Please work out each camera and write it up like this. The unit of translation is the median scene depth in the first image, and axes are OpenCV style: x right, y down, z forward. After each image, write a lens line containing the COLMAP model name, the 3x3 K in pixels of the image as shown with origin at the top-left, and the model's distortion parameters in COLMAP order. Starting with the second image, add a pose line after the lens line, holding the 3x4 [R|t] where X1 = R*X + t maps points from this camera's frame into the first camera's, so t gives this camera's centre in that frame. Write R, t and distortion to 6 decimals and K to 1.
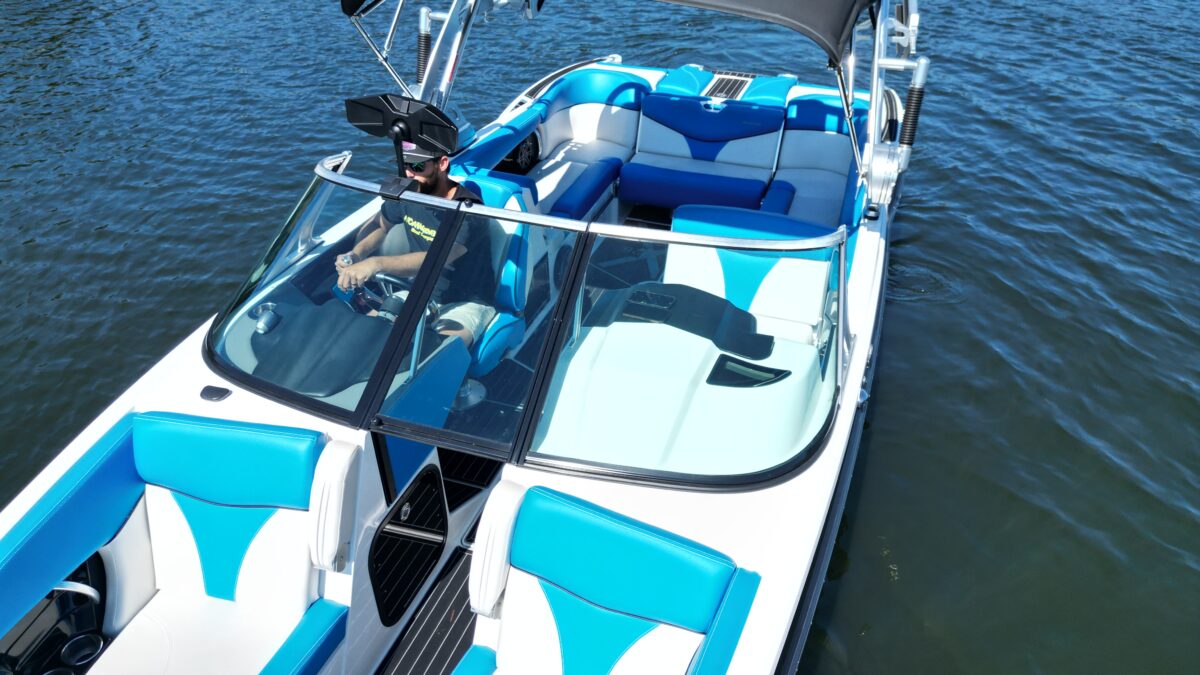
lens RADIAL K [[827.6, 0, 601.6], [0, 827.6, 340.0], [0, 0, 1]] dist [0.071774, -0.062572]
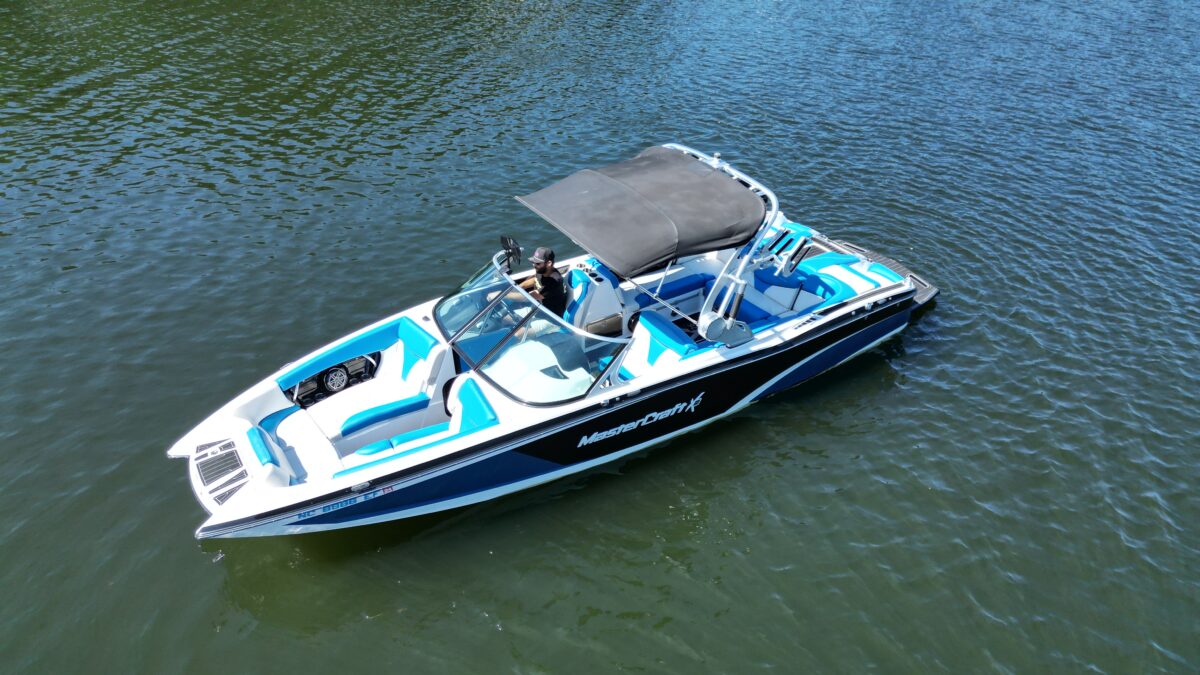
lens RADIAL K [[827.6, 0, 601.6], [0, 827.6, 340.0], [0, 0, 1]] dist [0.071774, -0.062572]
pose [[0.789445, 0.332483, -0.515977, 1.613522], [-0.336138, 0.937520, 0.089824, -0.347997], [0.513603, 0.102528, 0.851880, -1.231844]]
